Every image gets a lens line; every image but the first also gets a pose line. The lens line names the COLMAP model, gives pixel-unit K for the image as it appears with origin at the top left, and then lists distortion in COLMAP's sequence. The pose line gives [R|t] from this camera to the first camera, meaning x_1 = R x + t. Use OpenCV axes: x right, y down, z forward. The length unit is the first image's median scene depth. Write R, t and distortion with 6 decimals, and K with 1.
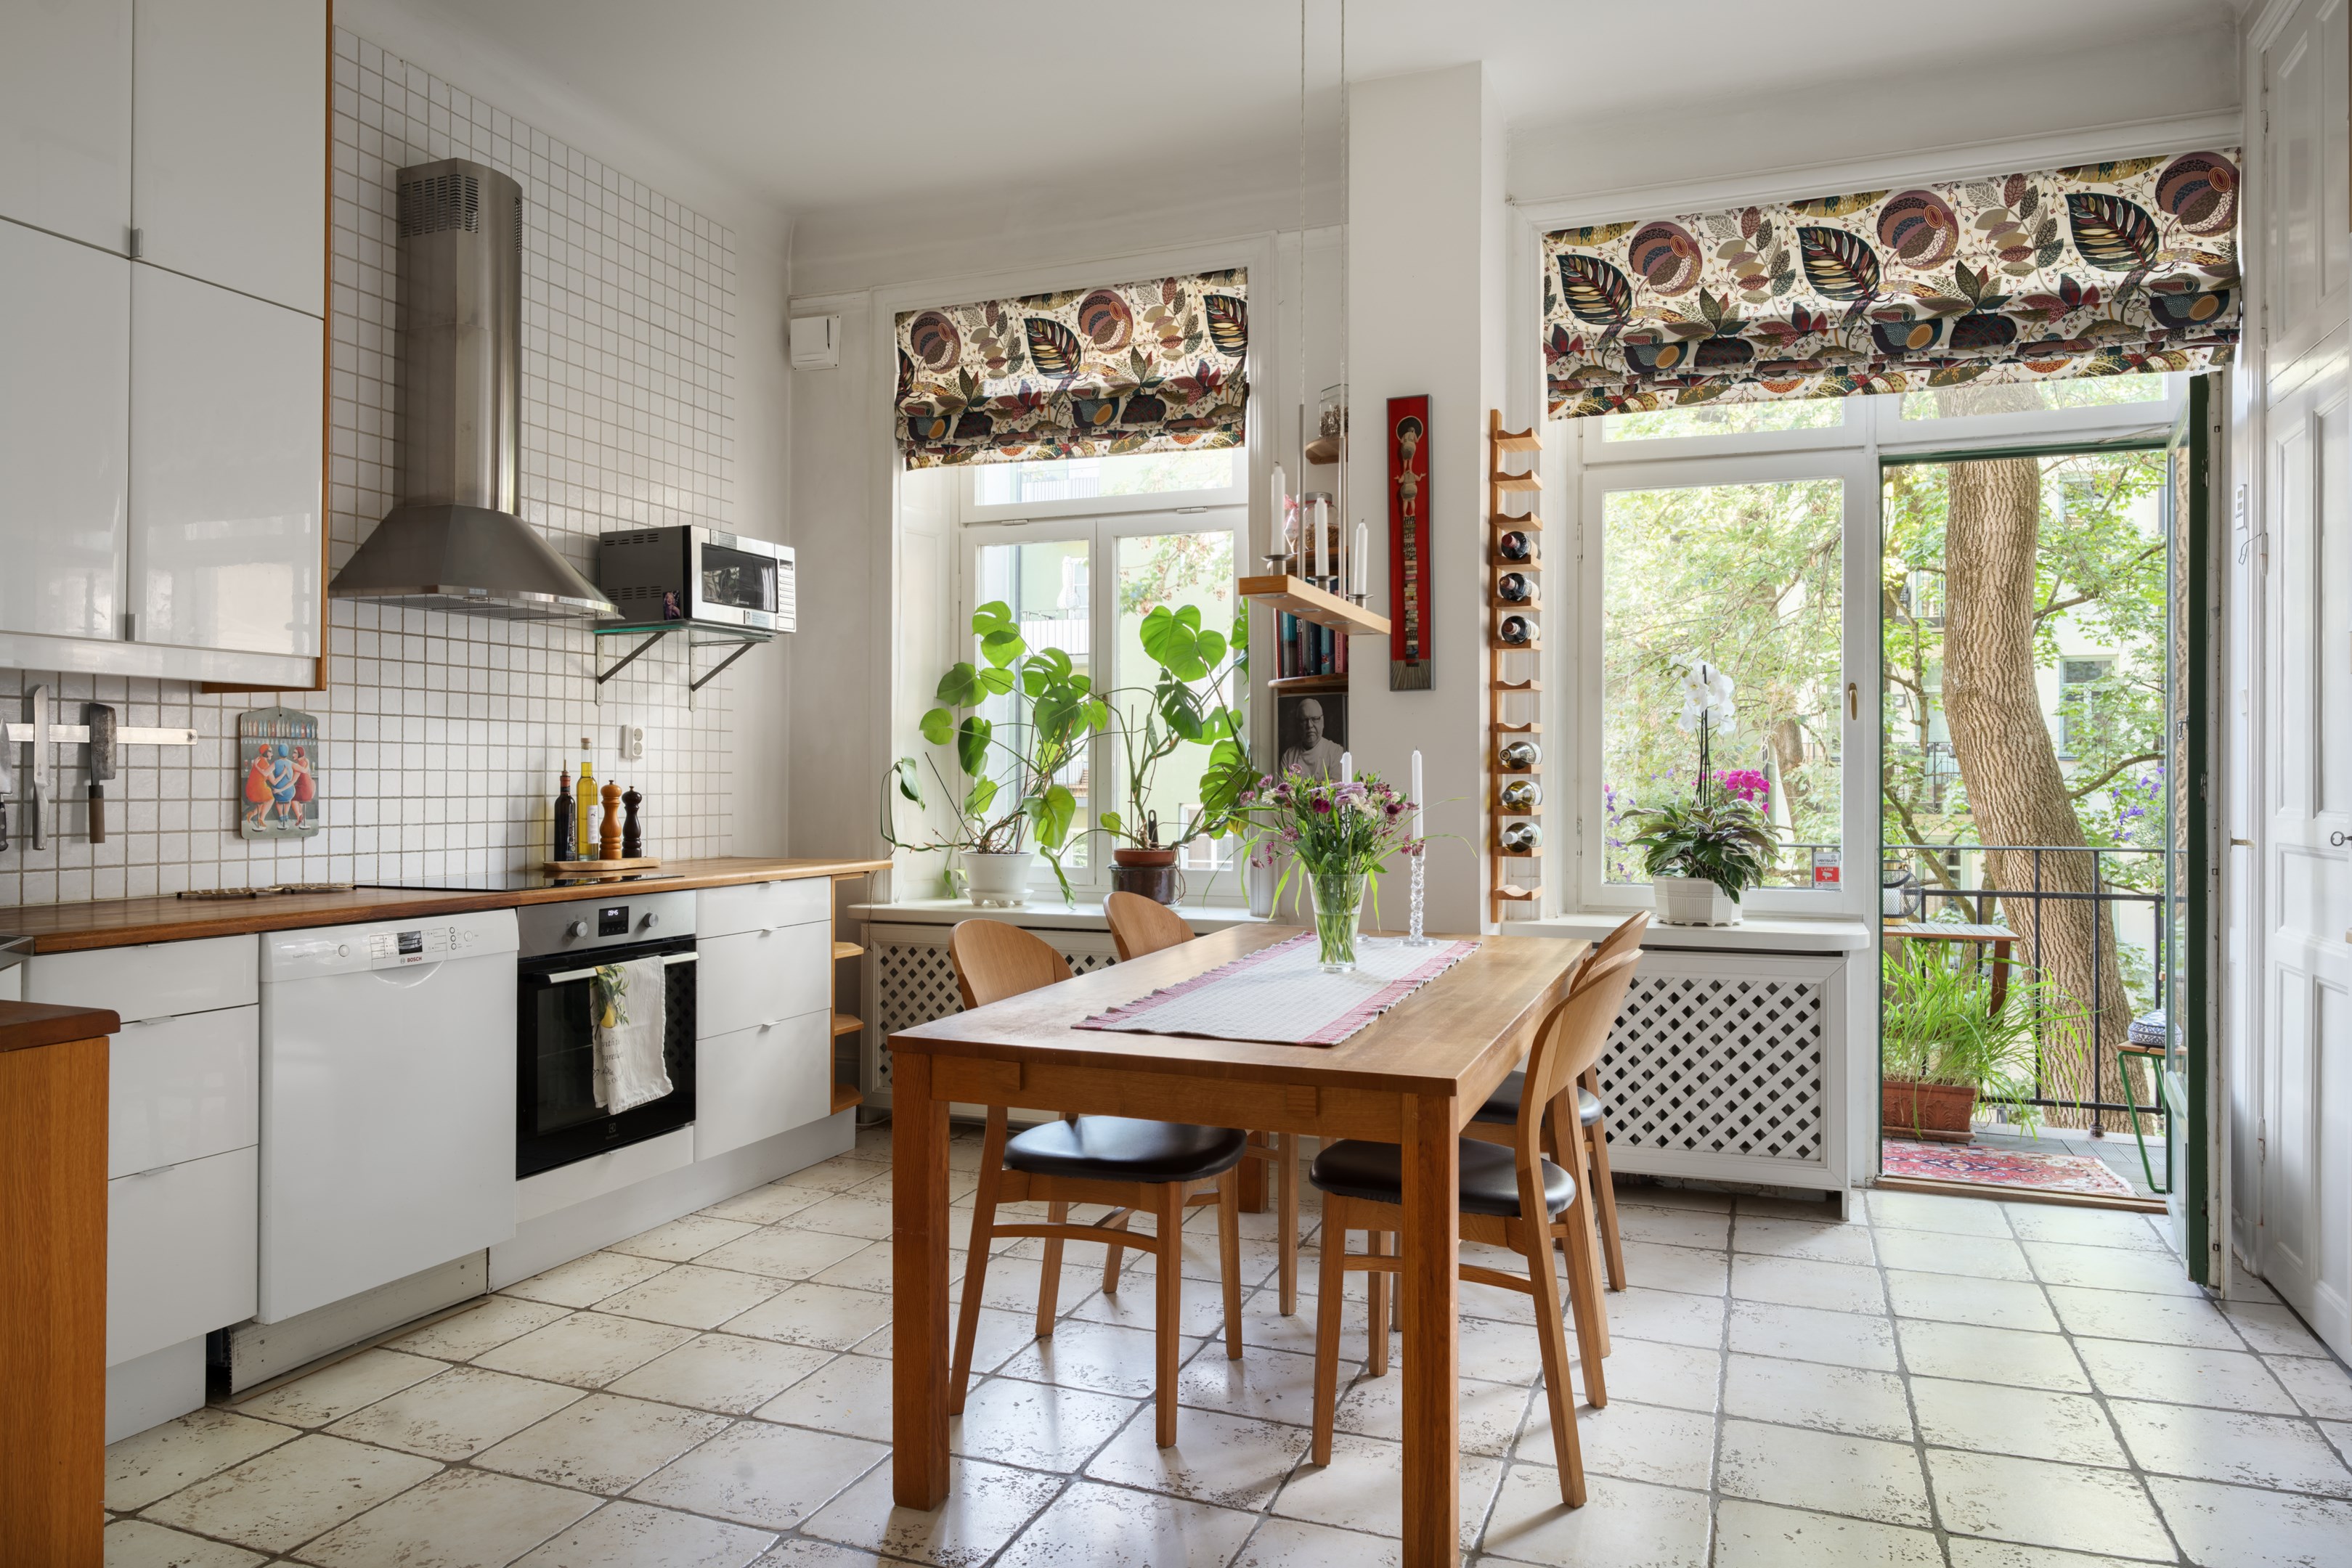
lens RADIAL K [[1531.8, 0, 1145.6], [0, 1531.8, 777.3], [0, 0, 1]] dist [-0.000293, 0.001570]
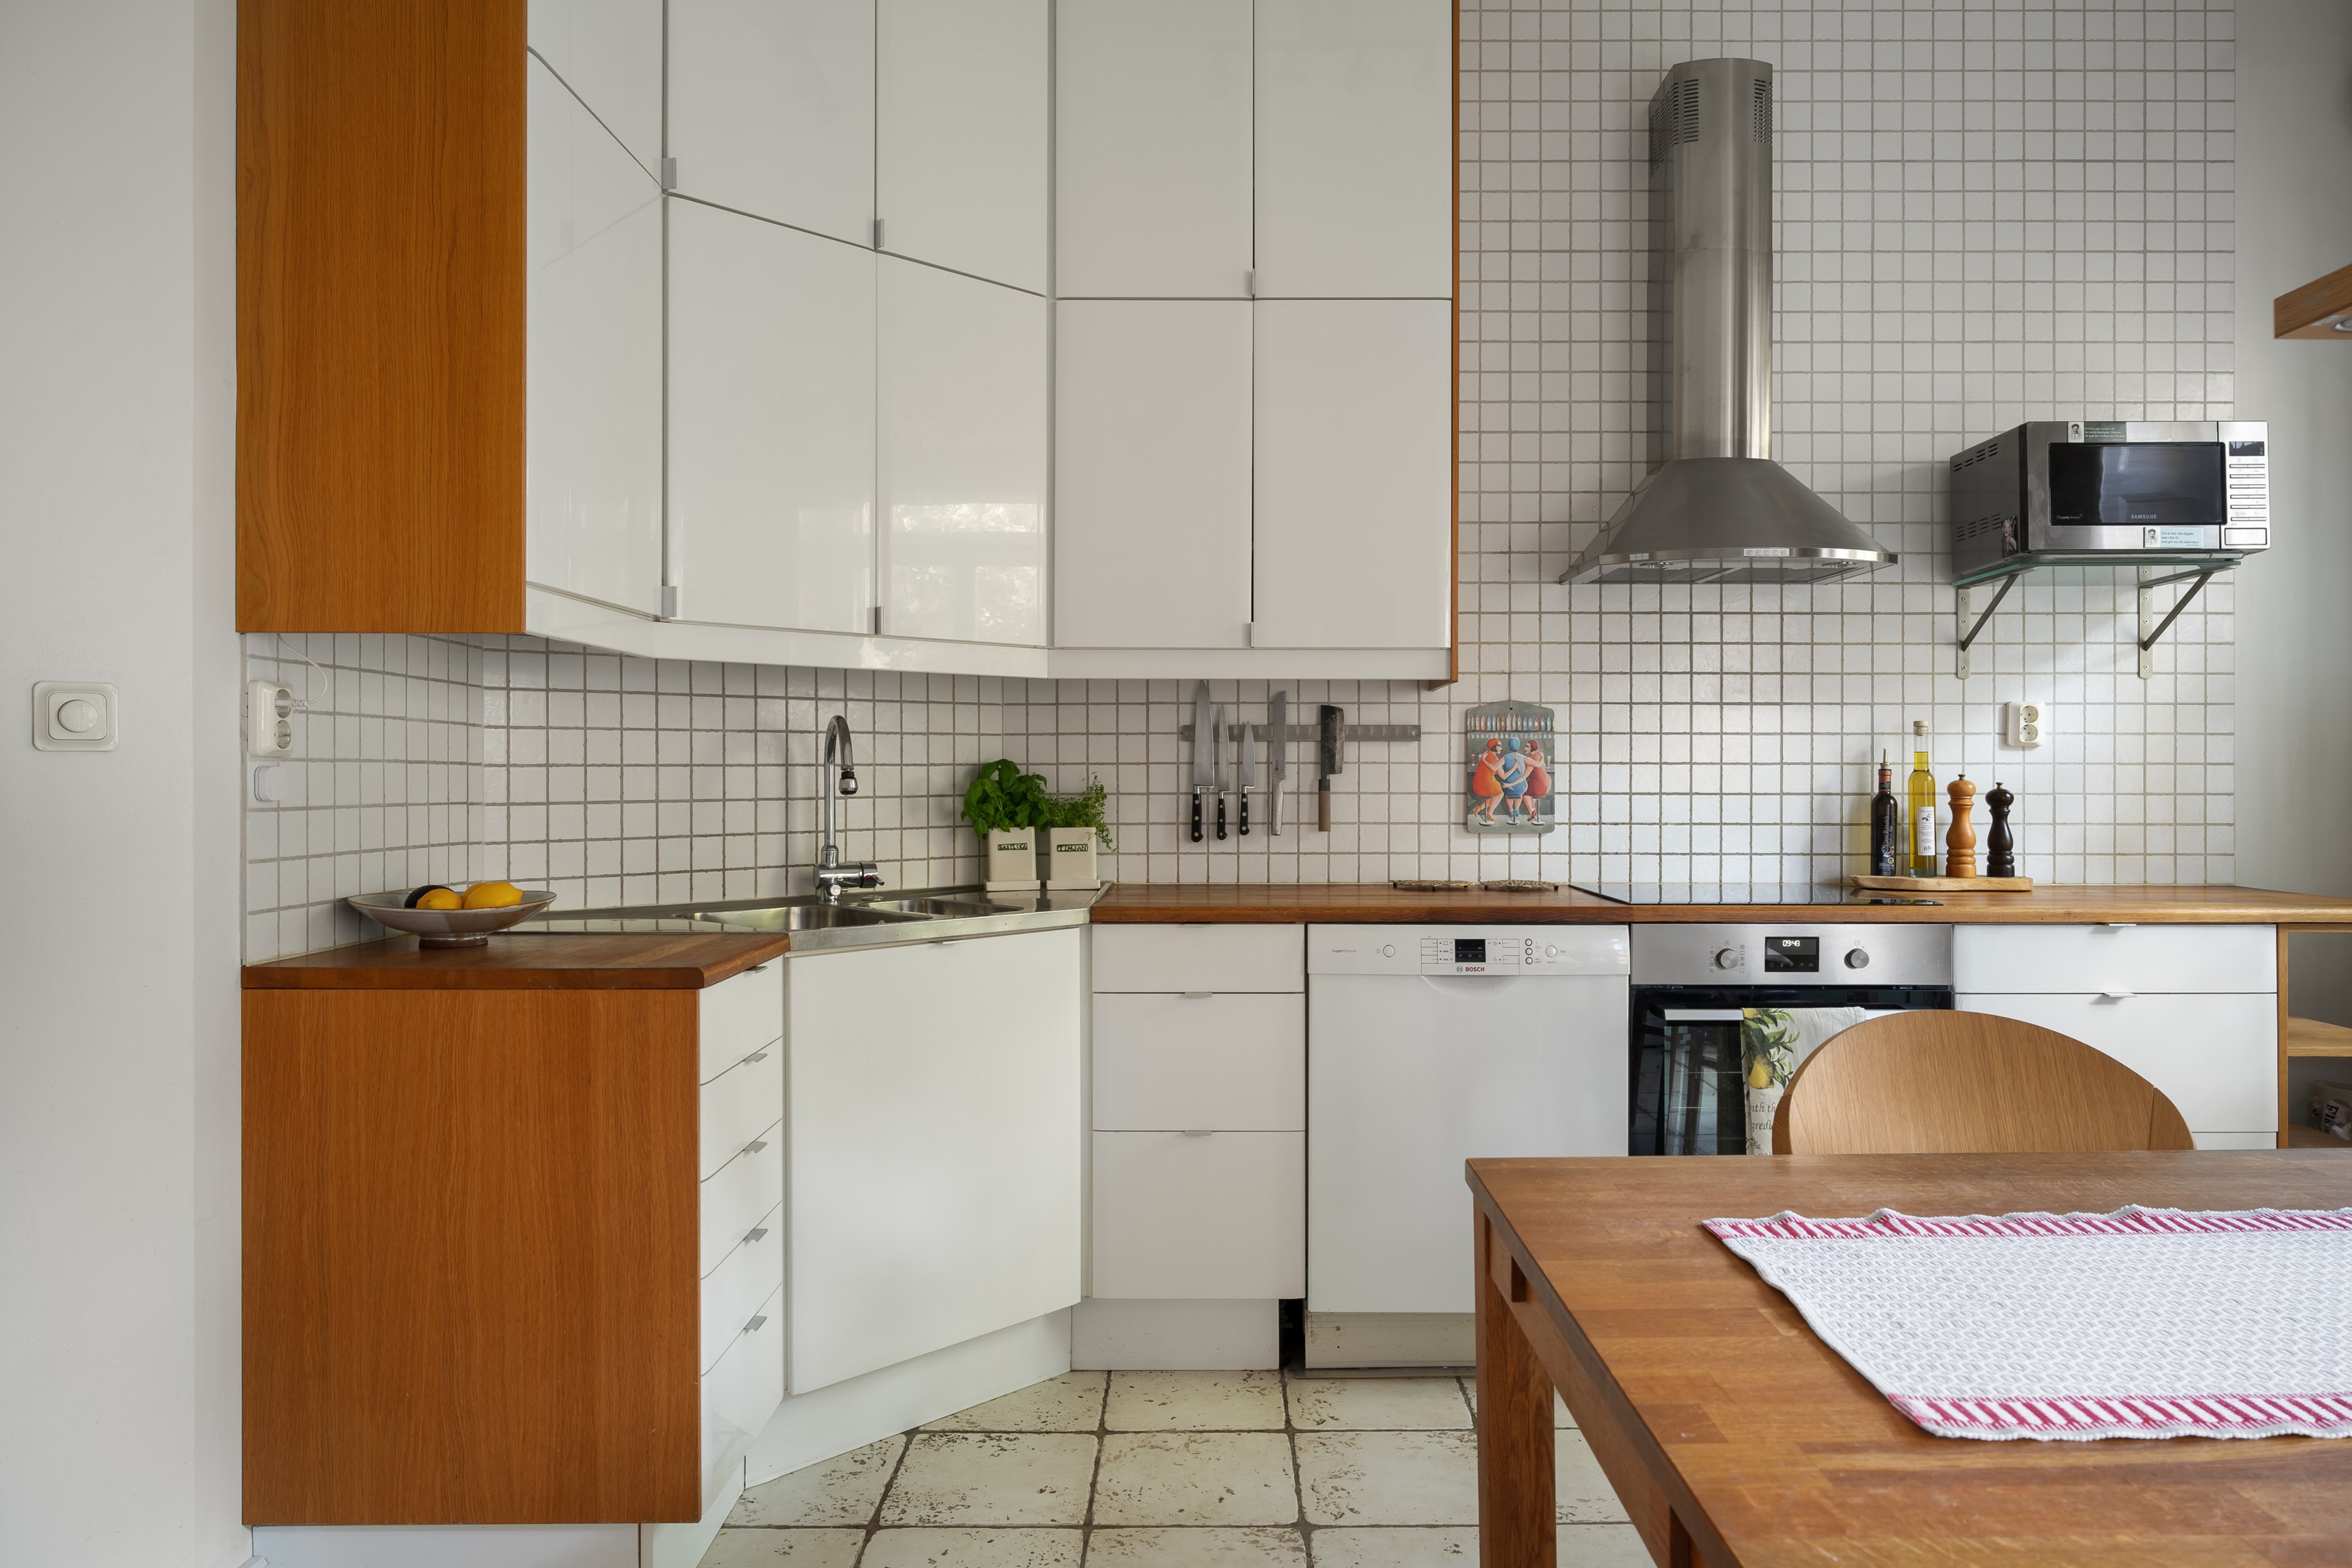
lens RADIAL K [[1531.8, 0, 1208.8], [0, 1531.8, 772.2], [0, 0, 1]] dist [-0.000293, 0.001570]
pose [[0.382688, -0.003545, -0.923871, 0.246342], [0.001531, 0.999994, -0.003203, 0.002898], [0.923877, -0.000189, 0.382691, 0.400614]]
